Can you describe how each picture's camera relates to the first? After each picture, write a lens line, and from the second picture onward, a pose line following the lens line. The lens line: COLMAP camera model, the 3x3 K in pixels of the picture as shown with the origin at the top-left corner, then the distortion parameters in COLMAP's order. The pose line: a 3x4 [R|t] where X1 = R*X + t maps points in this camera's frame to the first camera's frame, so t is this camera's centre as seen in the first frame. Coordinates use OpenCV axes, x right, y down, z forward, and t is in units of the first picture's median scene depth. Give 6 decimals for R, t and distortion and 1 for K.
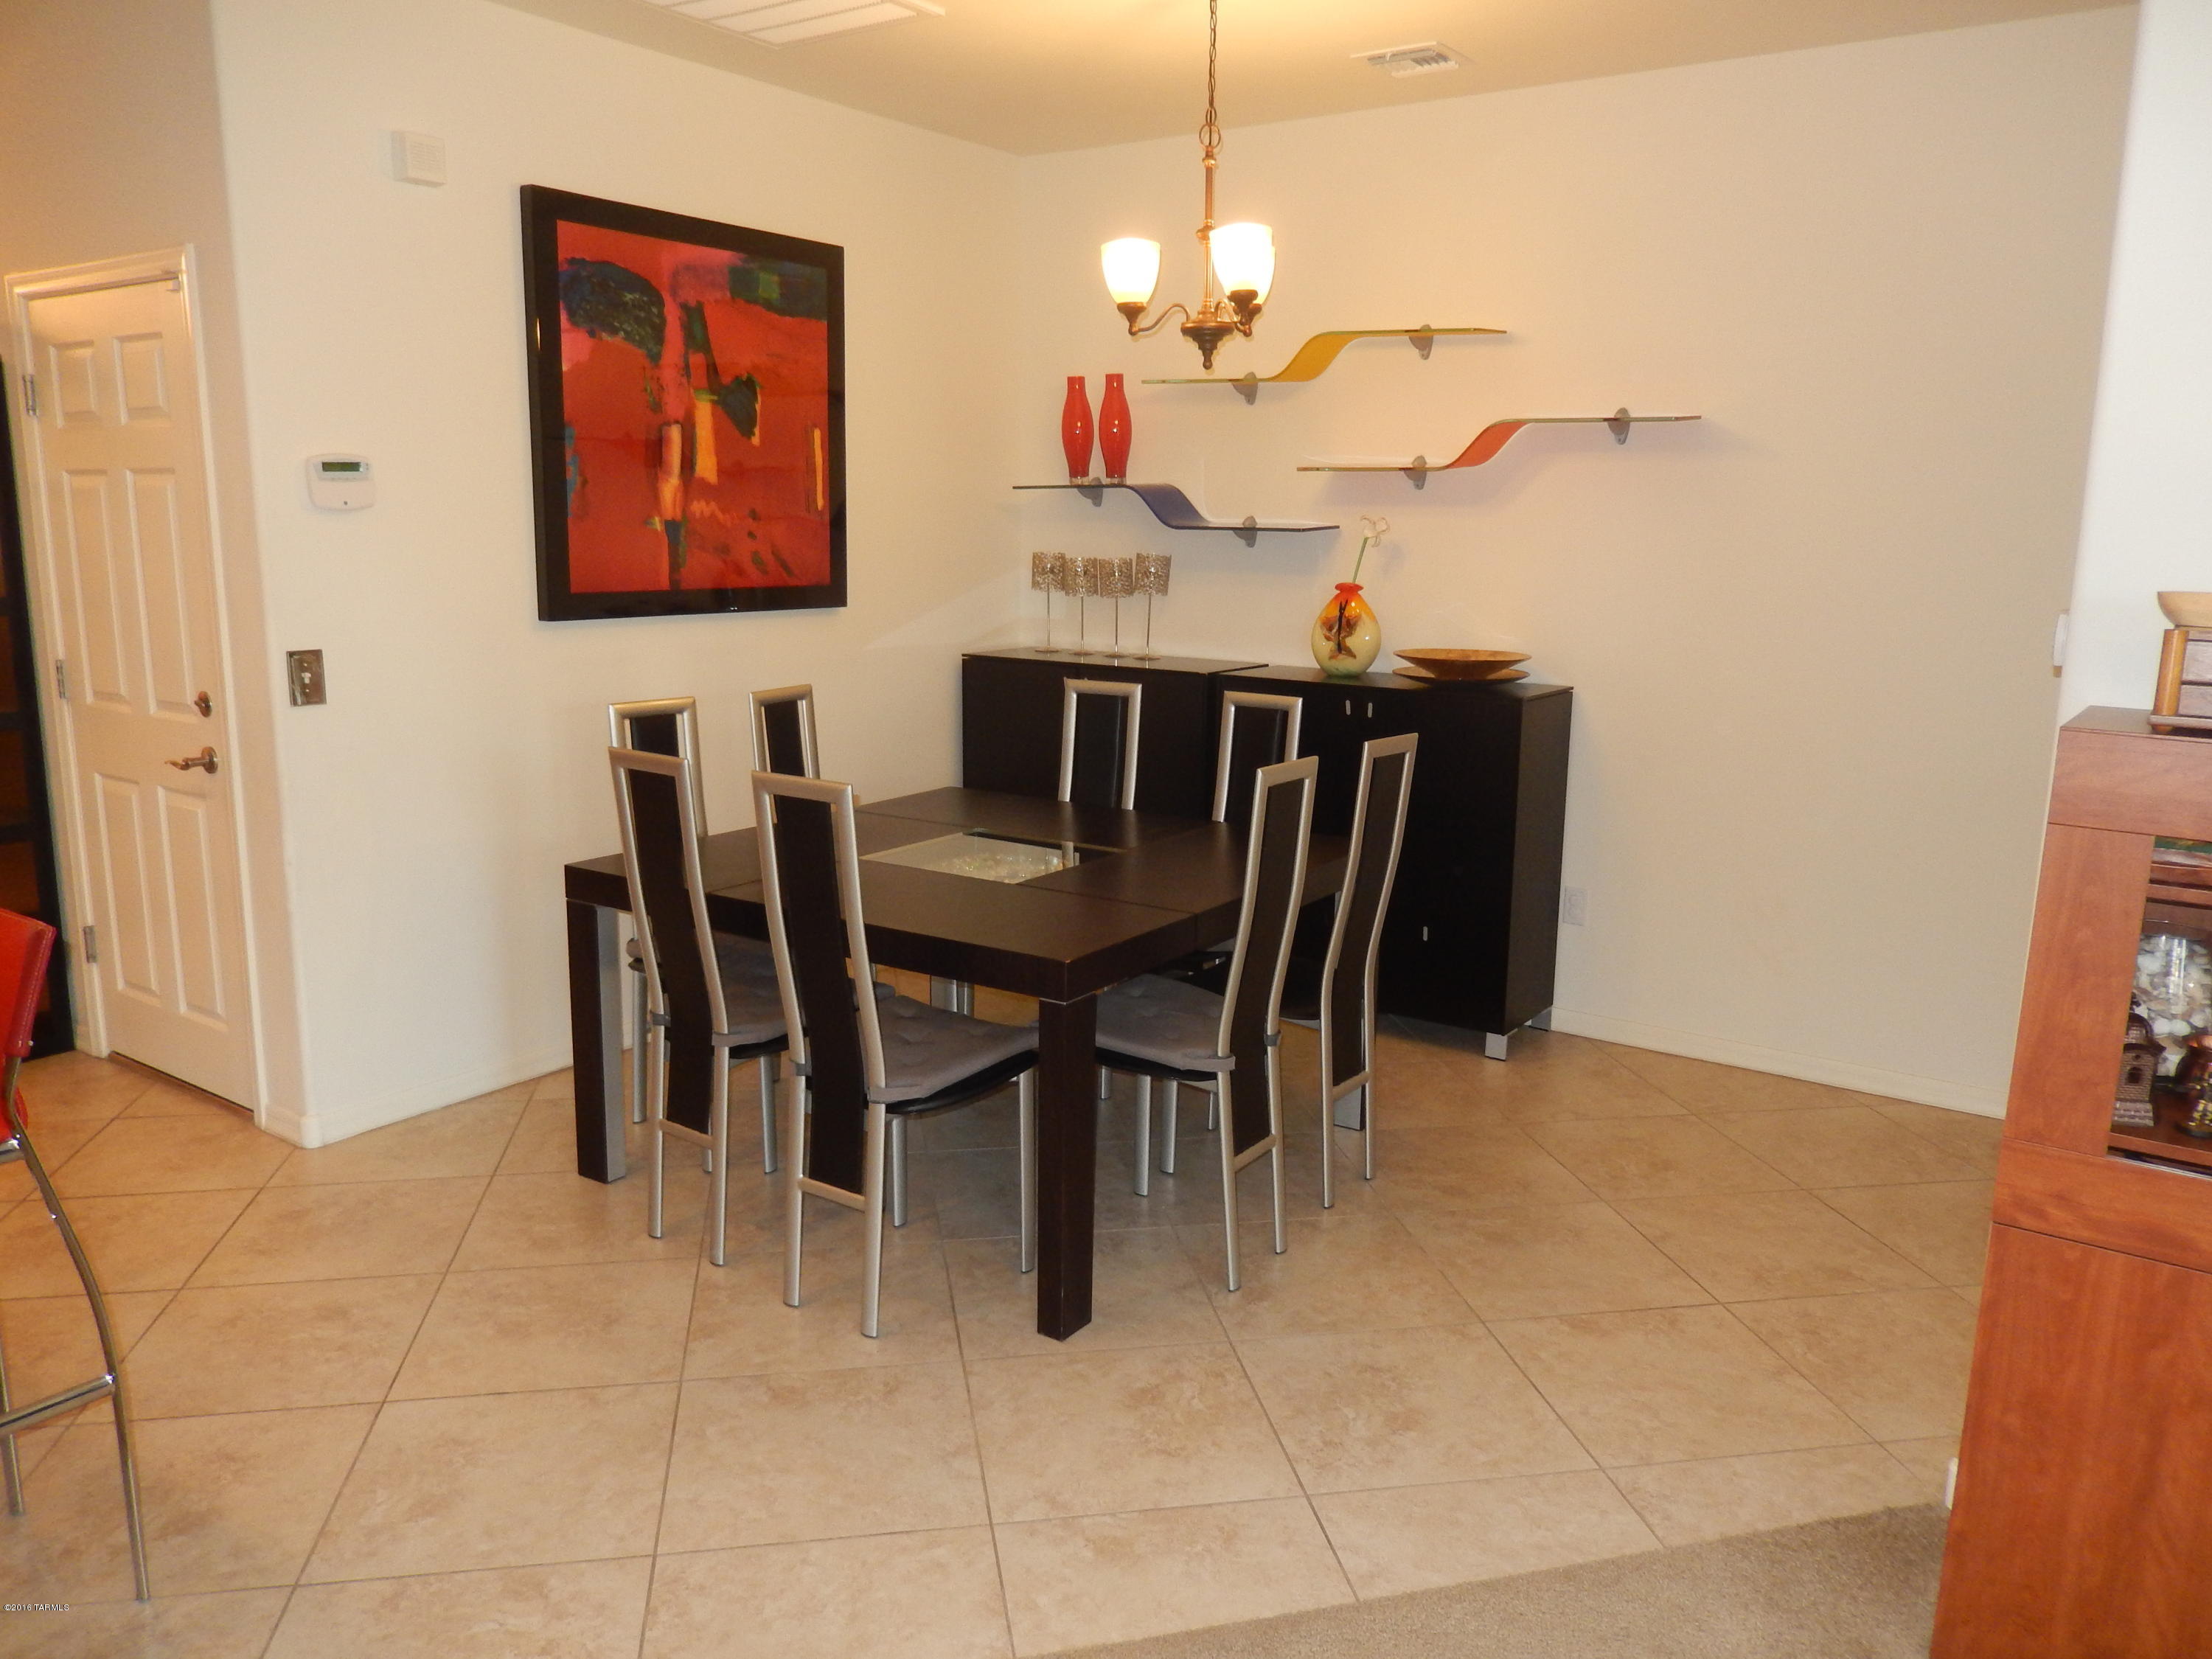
lens RADIAL K [[1648.8, 0, 1107.0], [0, 1648.8, 826.9], [0, 0, 1]] dist [-0.003062, -0.013243]
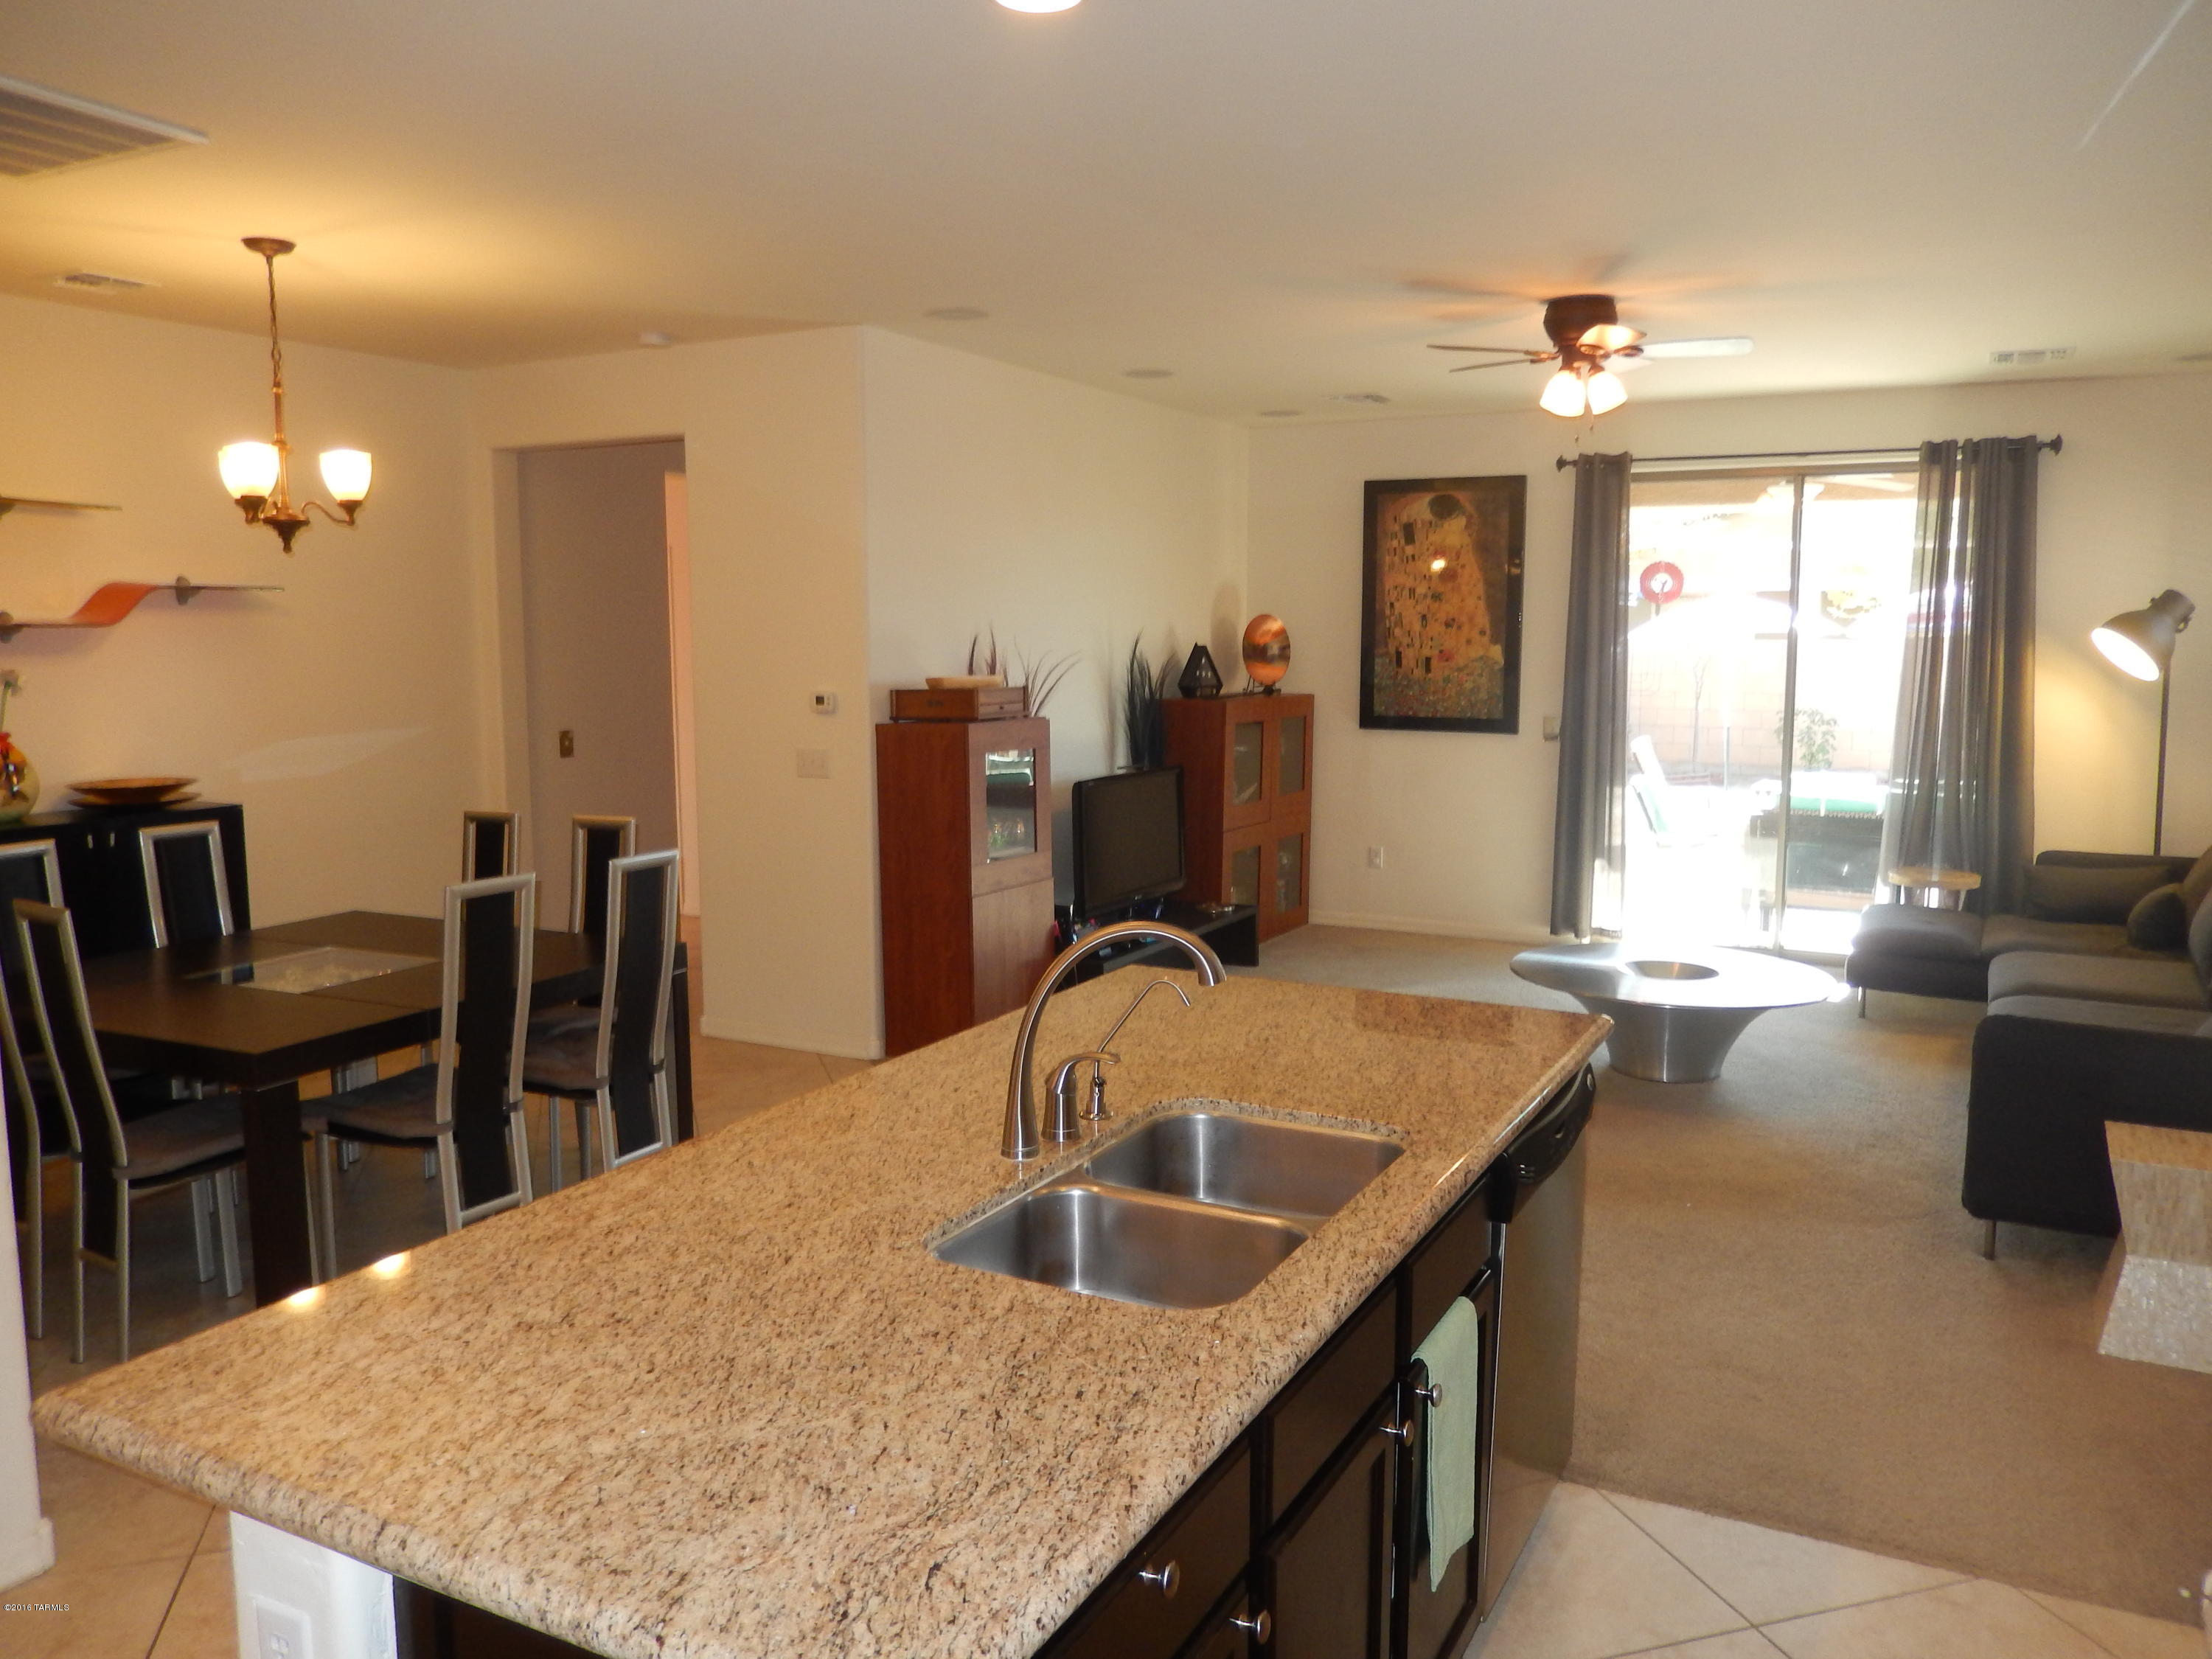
lens RADIAL K [[1648.8, 0, 1102.5], [0, 1648.8, 804.4], [0, 0, 1]] dist [-0.003062, -0.013243]
pose [[-0.125232, -0.118111, 0.985072, -1.147773], [0.192149, 0.971202, 0.140875, -0.137659], [-0.973343, 0.206923, -0.098931, 0.515406]]
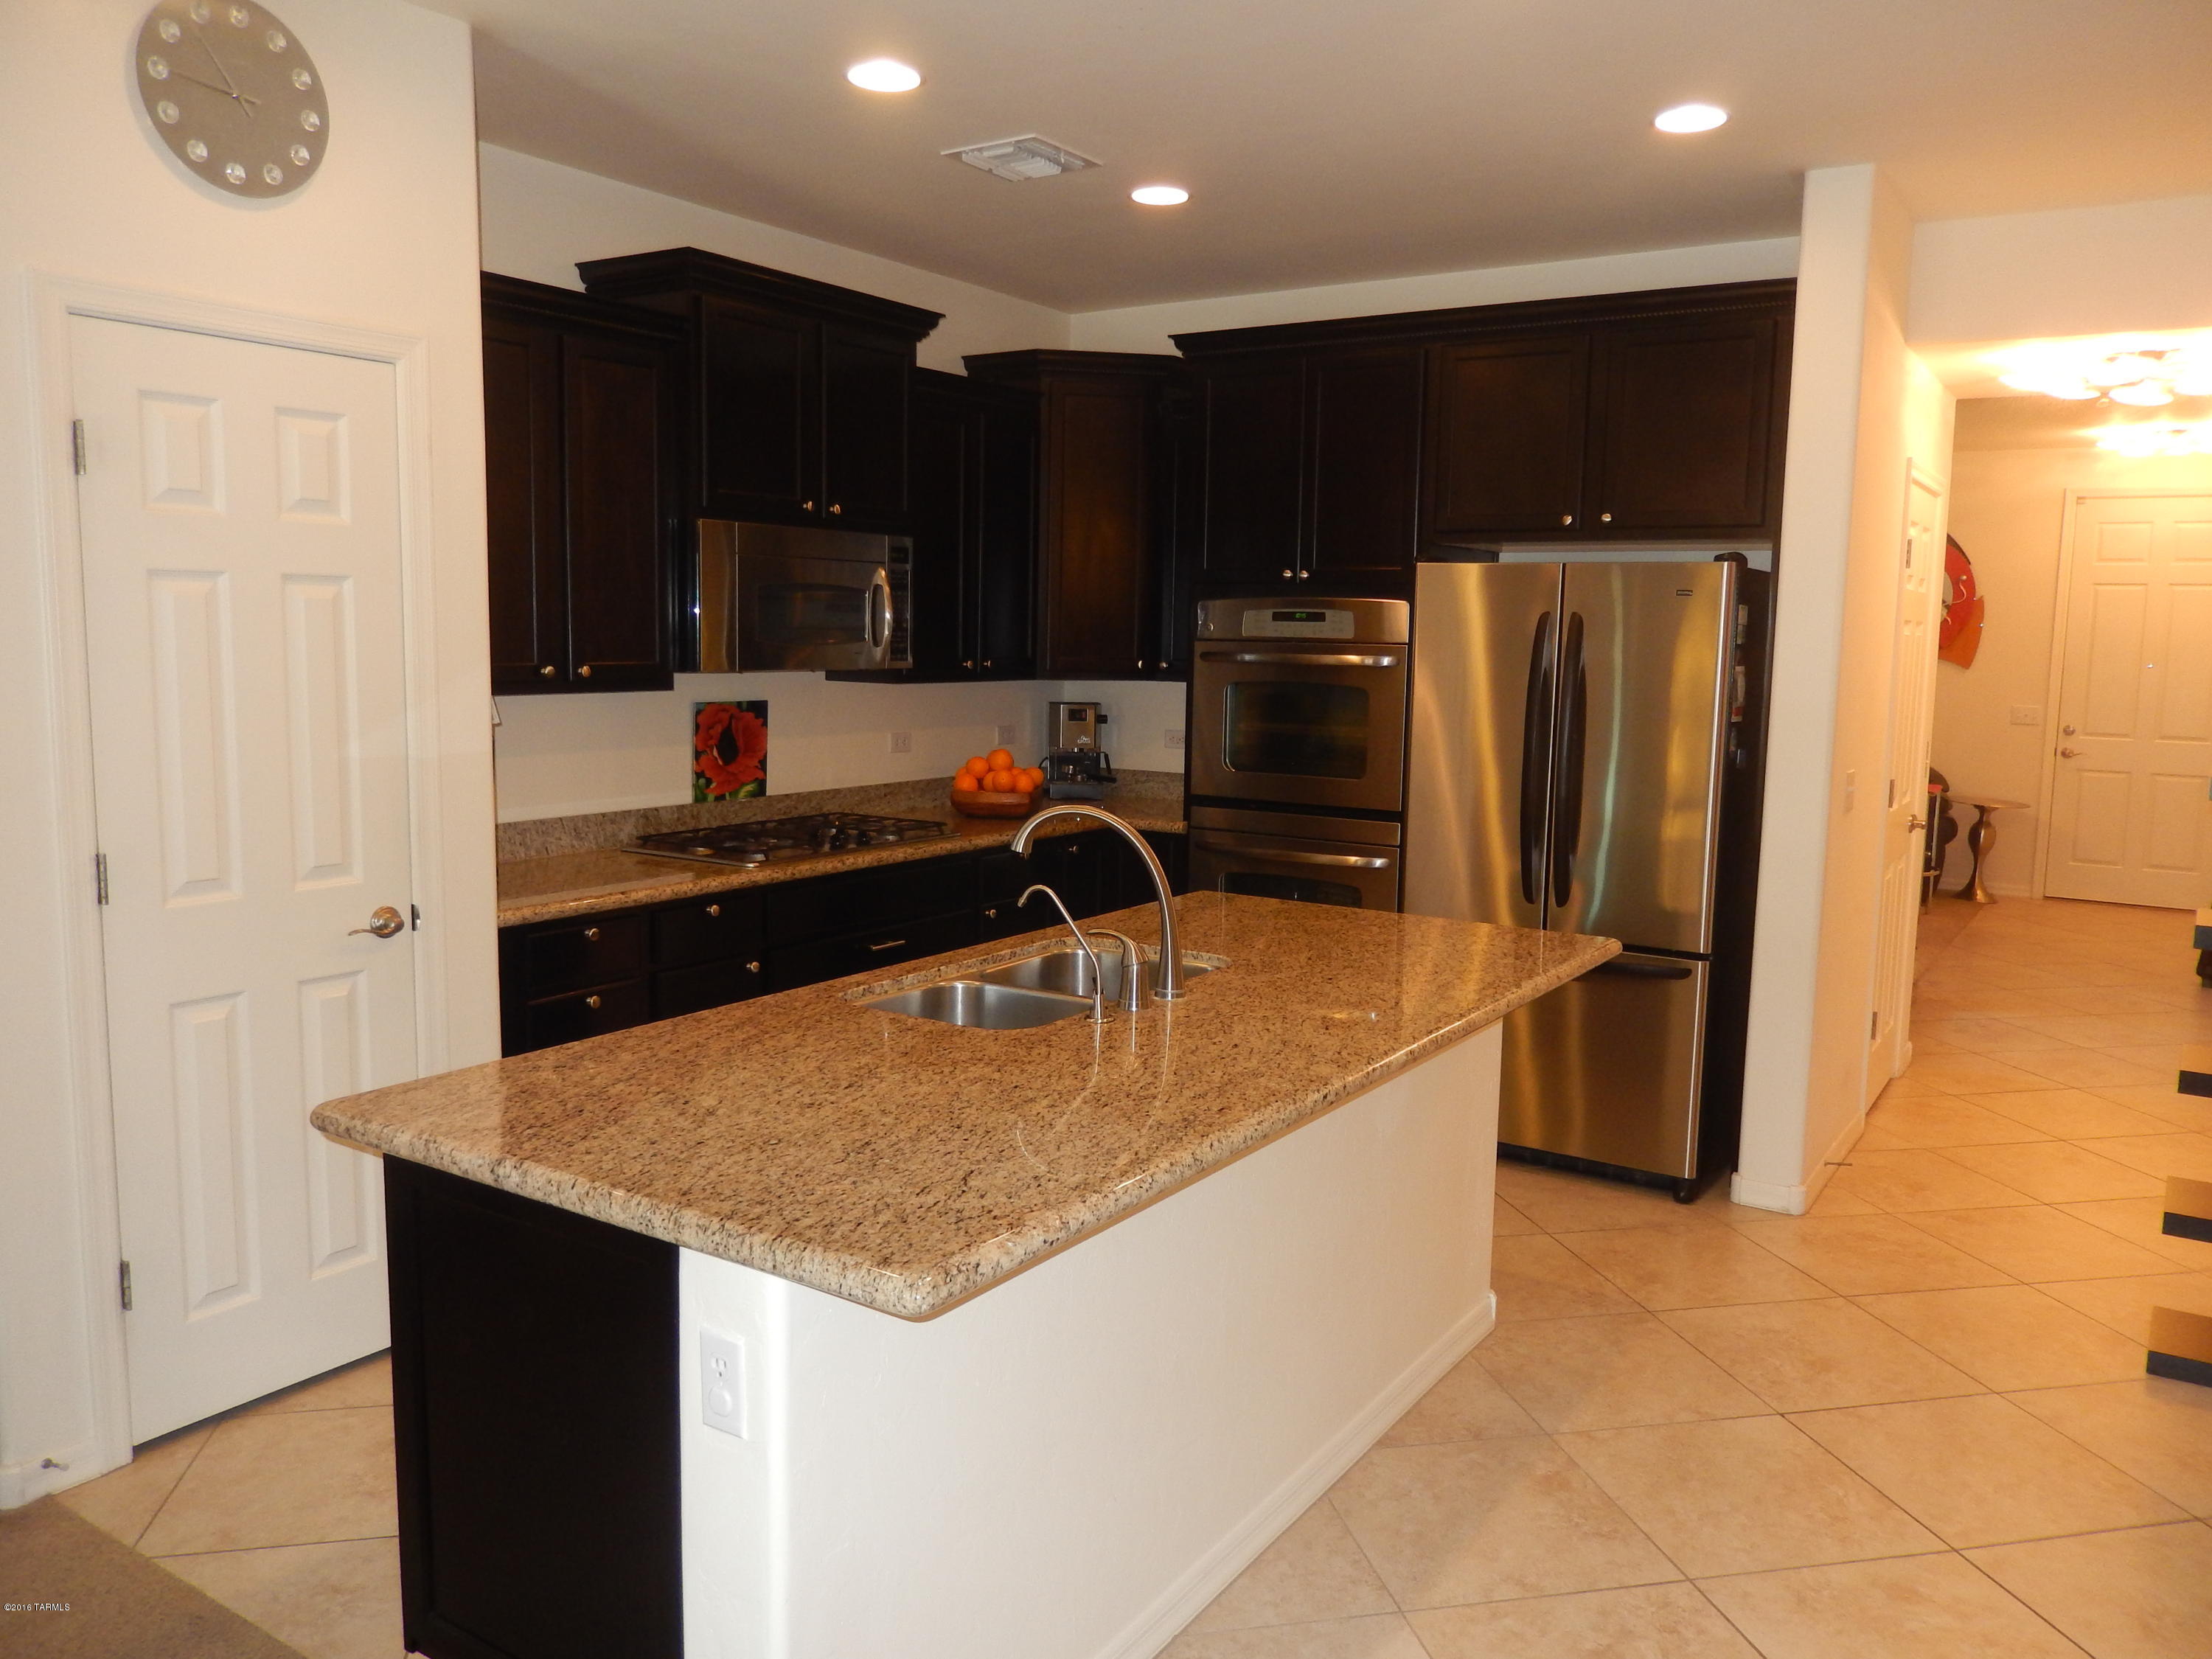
lens RADIAL K [[1648.8, 0, 1100.9], [0, 1648.8, 821.9], [0, 0, 1]] dist [-0.003062, -0.013243]
pose [[0.029570, 0.108382, -0.993669, 0.045366], [-0.207936, 0.973023, 0.099942, -0.084635], [0.977695, 0.203664, 0.051309, 0.434758]]
